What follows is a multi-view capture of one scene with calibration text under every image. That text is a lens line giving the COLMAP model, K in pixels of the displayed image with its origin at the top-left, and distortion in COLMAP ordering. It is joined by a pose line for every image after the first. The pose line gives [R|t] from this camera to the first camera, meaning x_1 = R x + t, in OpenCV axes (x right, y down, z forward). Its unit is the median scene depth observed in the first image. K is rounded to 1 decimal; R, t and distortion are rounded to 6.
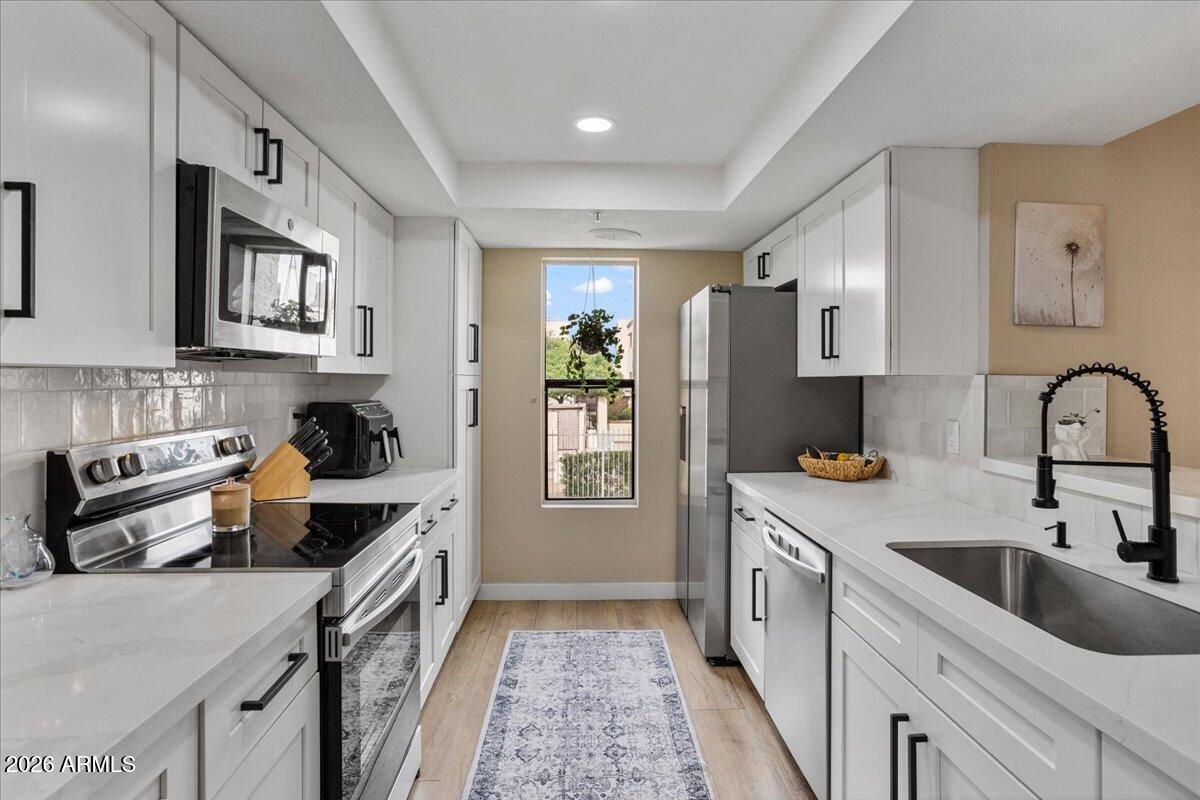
lens RADIAL K [[632.6, 0, 598.7], [0, 632.6, 378.8], [0, 0, 1]] dist [-0.061396, 0.033258]
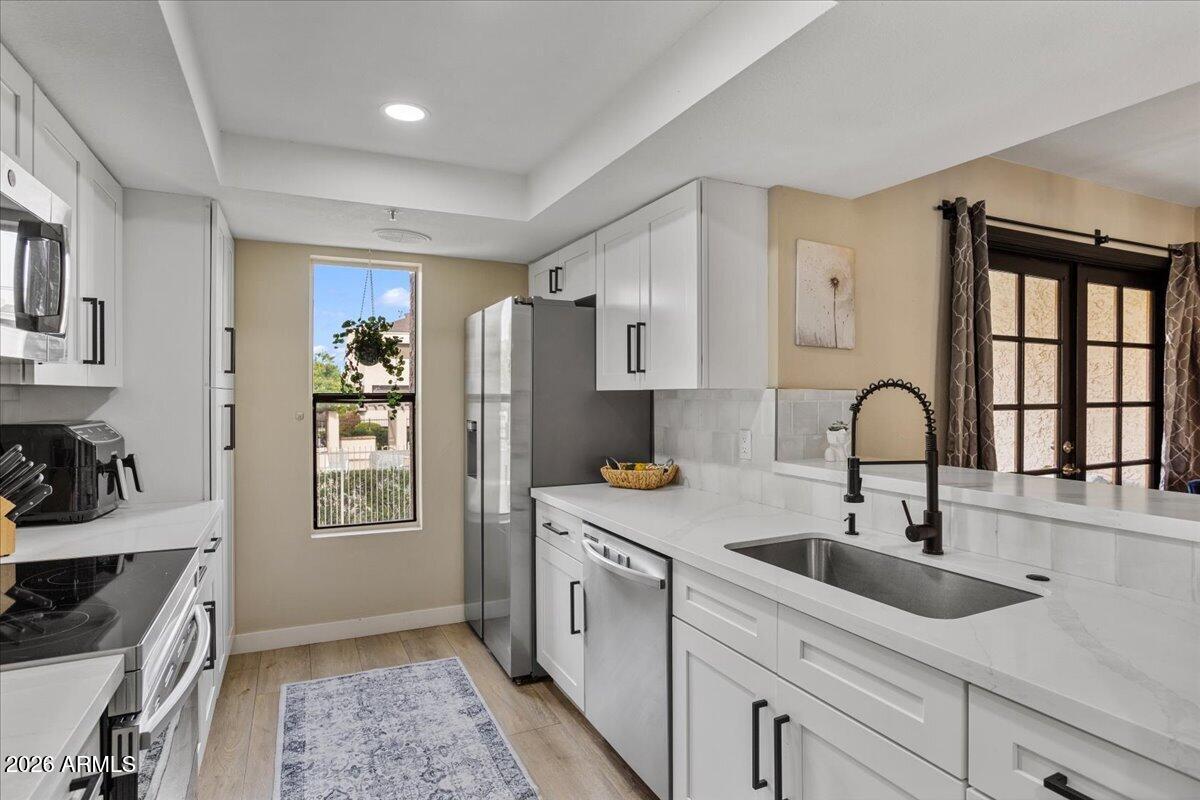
lens RADIAL K [[637.4, 0, 597.4], [0, 637.4, 393.8], [0, 0, 1]] dist [-0.057263, 0.035499]
pose [[0.918402, -0.001953, 0.395644, -0.106604], [0.000886, 0.999995, 0.002880, -0.000592], [-0.395648, -0.002295, 0.918399, 0.050179]]
